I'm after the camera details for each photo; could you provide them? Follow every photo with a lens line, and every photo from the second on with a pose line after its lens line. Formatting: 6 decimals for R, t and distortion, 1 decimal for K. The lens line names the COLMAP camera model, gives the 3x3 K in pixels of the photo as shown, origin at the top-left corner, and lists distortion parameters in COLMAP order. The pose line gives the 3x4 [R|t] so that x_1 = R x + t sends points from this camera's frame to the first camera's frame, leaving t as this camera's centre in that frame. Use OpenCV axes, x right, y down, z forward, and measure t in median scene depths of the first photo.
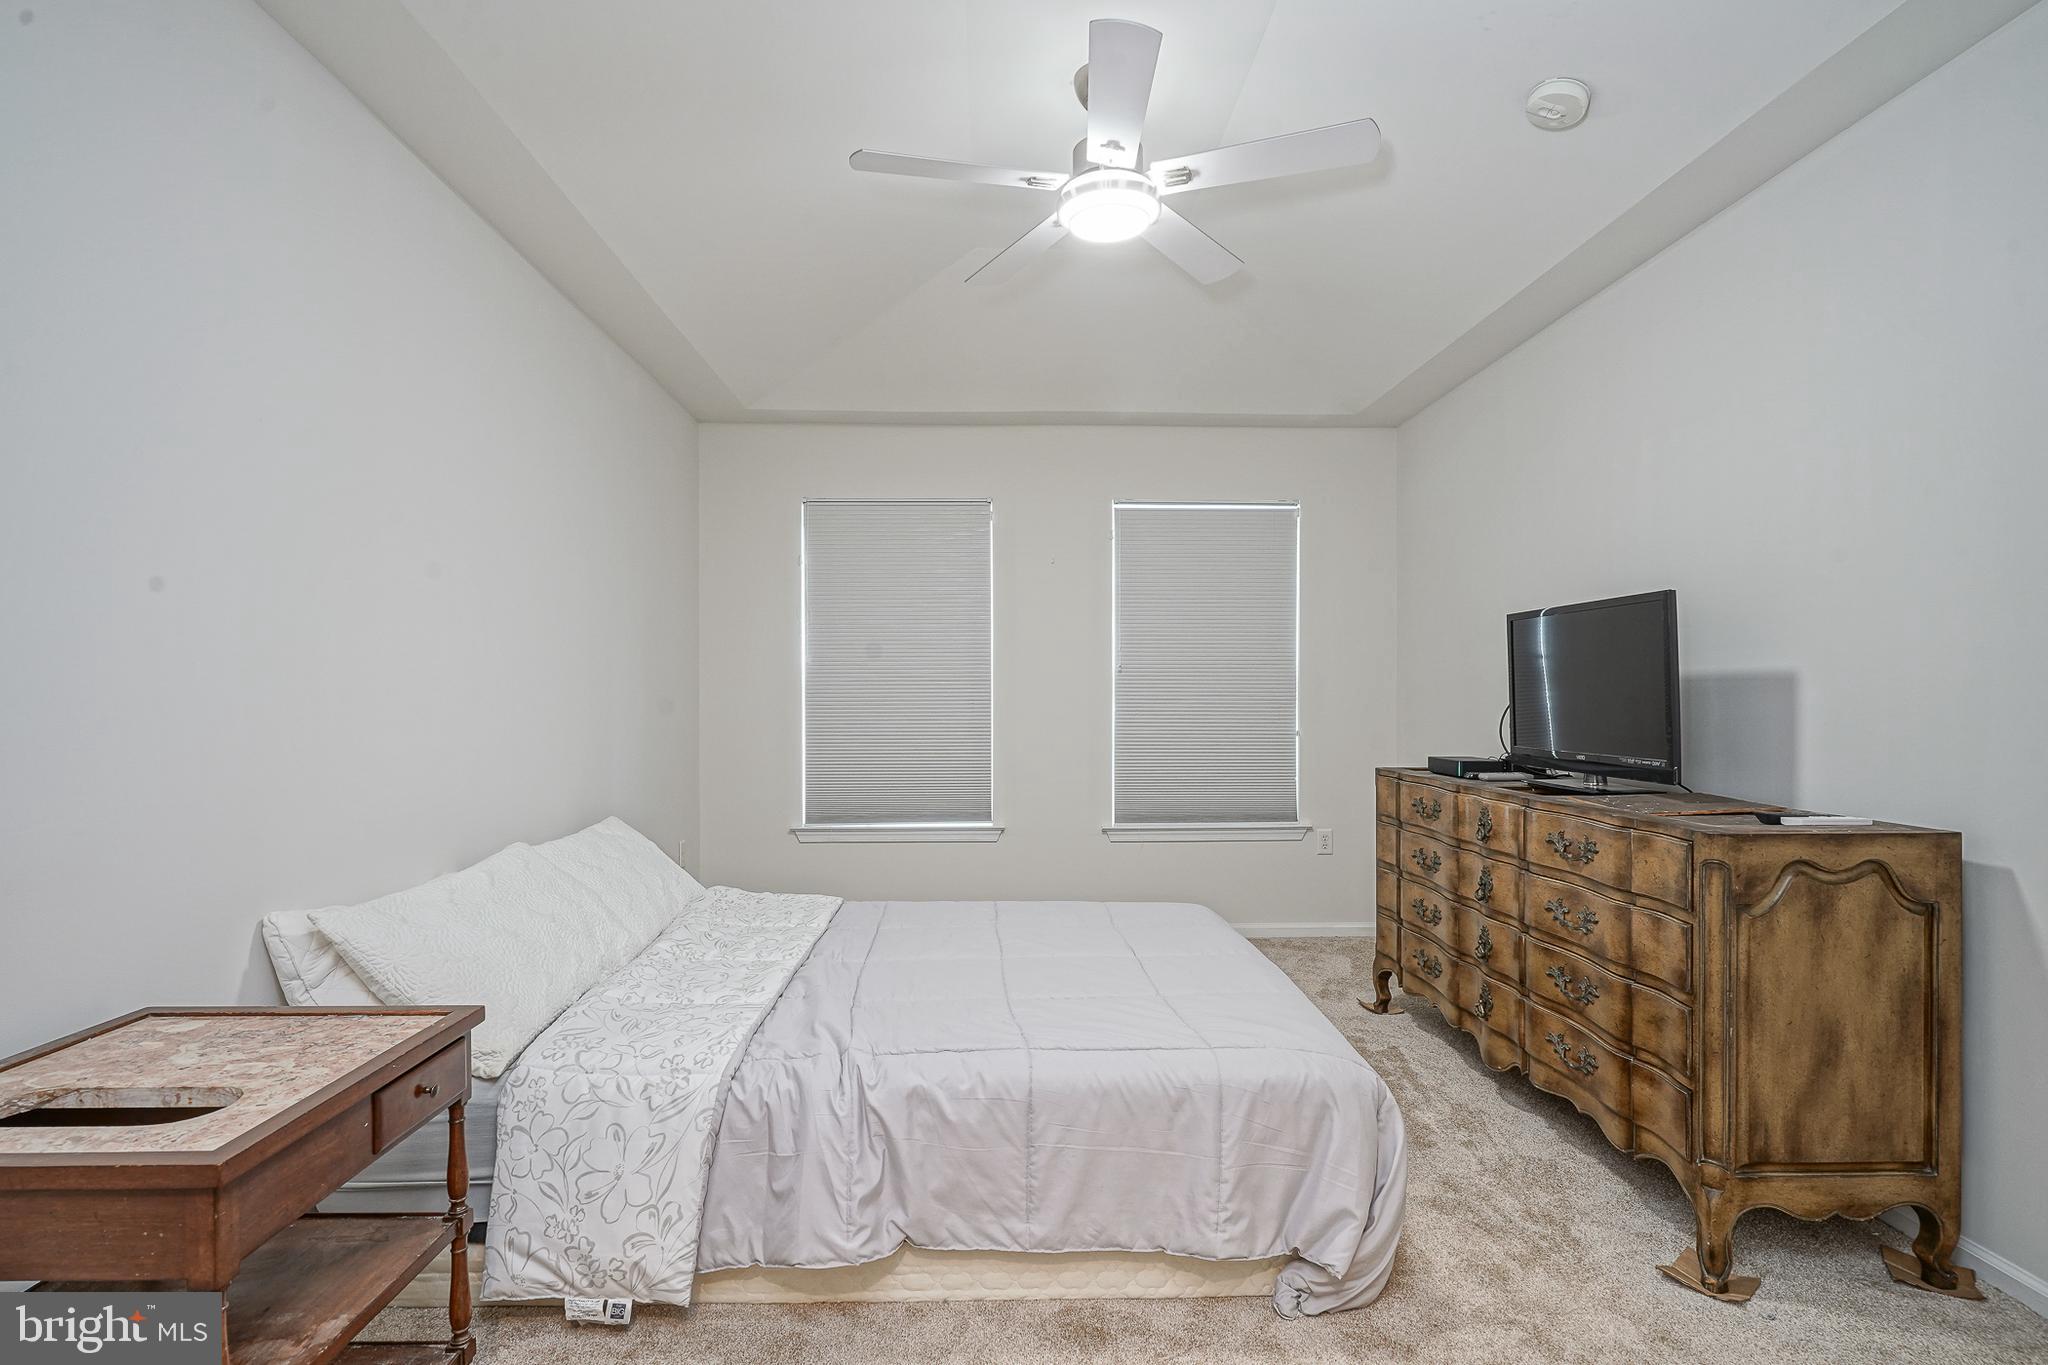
lens RADIAL K [[1002.0, 0, 1019.0], [0, 1002.0, 688.3], [0, 0, 1]] dist [-0.003553, 0.002644]
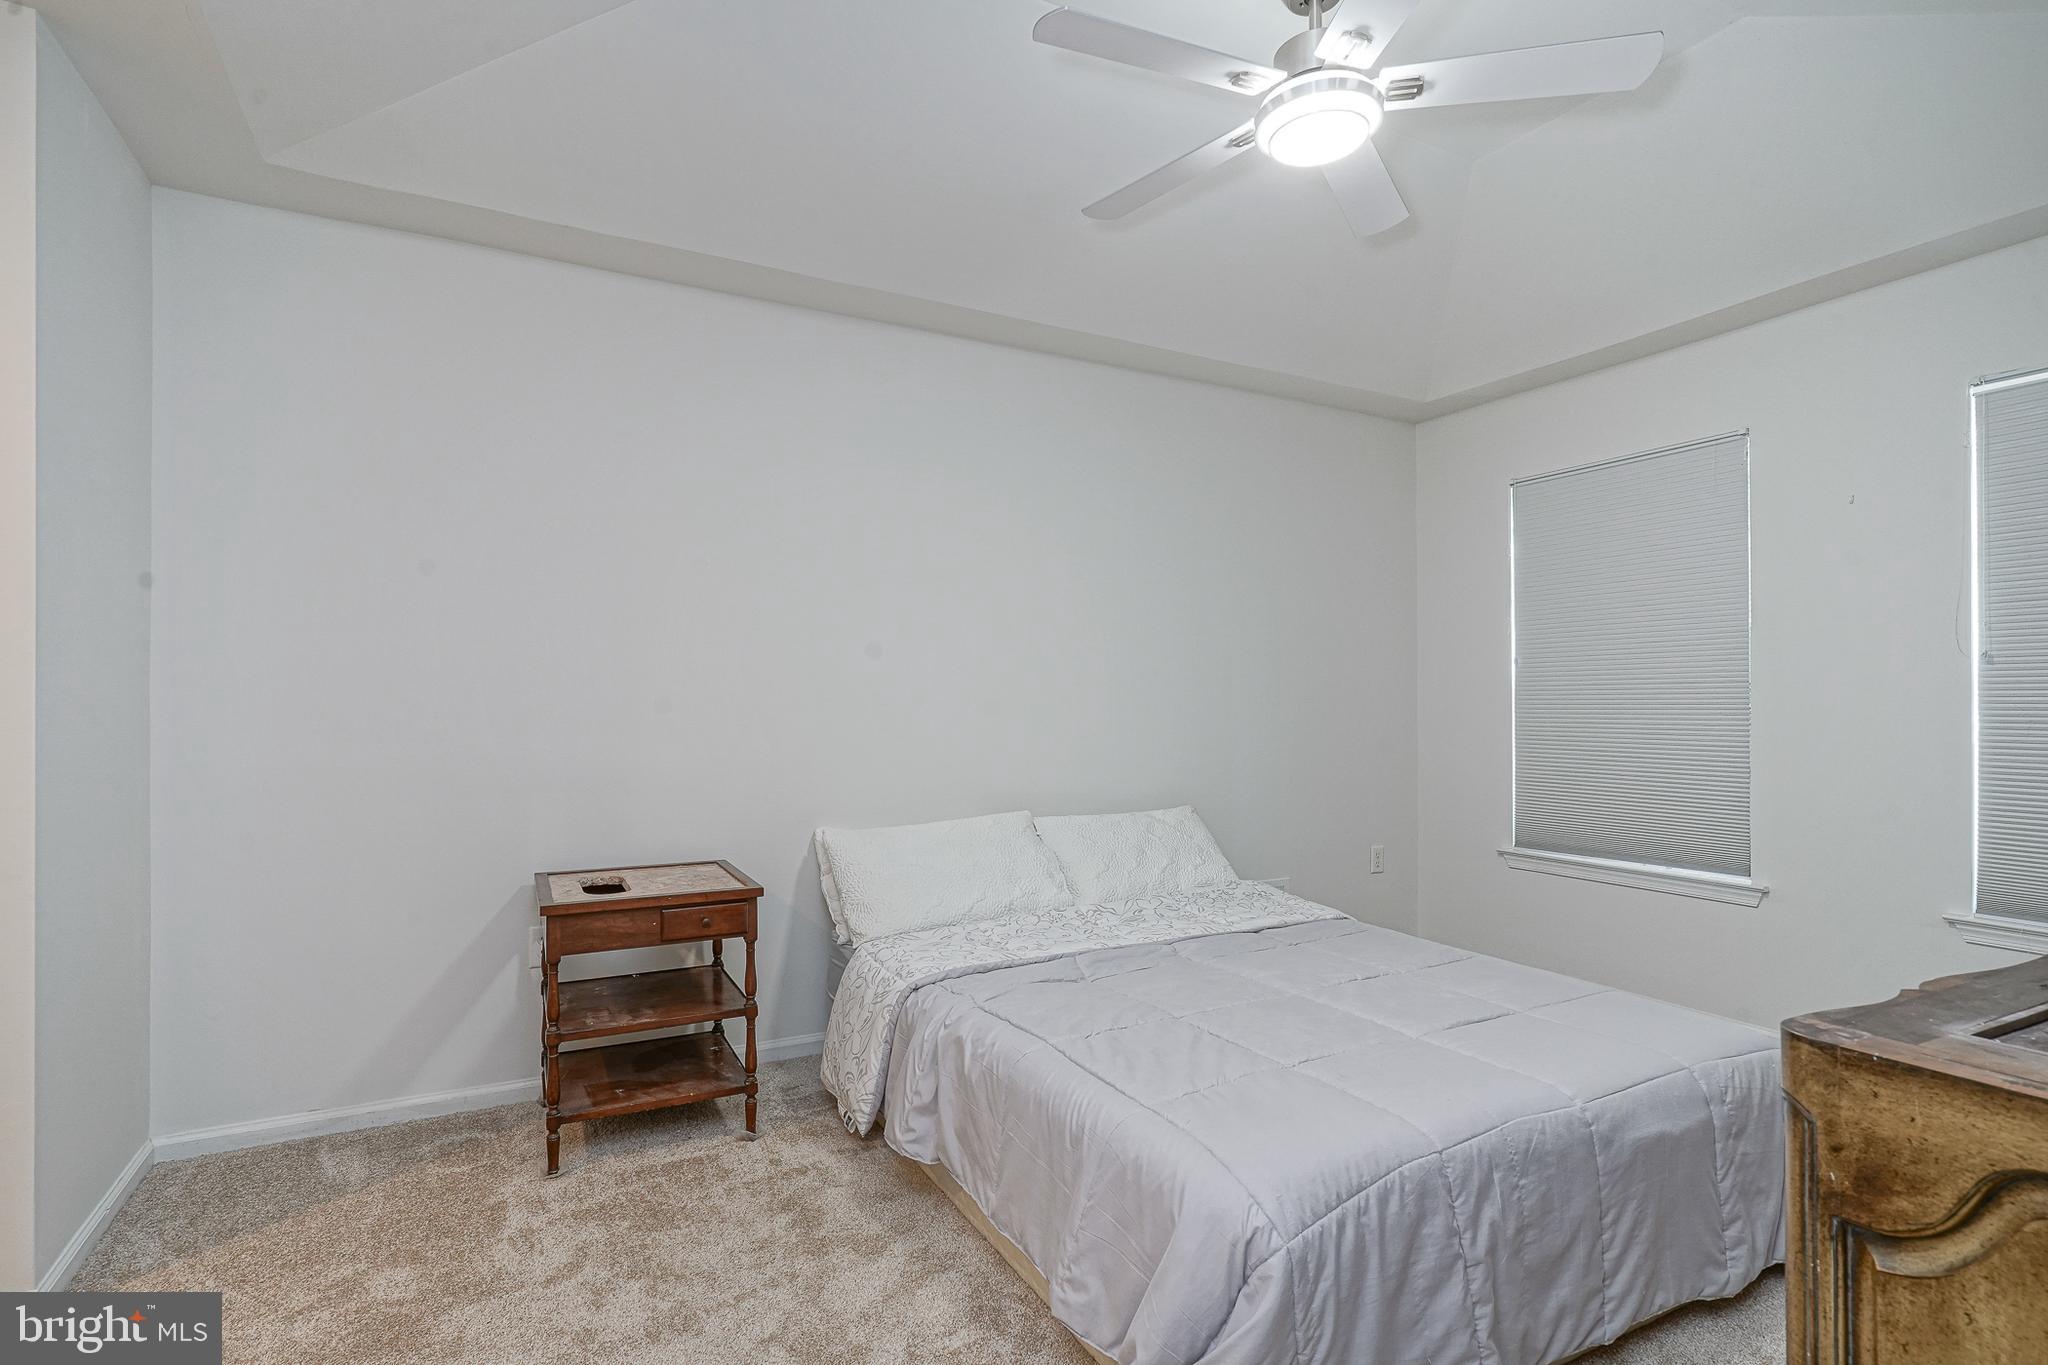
lens RADIAL K [[1002.0, 0, 1019.0], [0, 1002.0, 688.3], [0, 0, 1]] dist [-0.003553, 0.002644]
pose [[0.436037, -0.013482, -0.899828, 0.395564], [0.007426, 0.999908, -0.011383, 0.001493], [0.899898, -0.001719, 0.436097, 0.221151]]
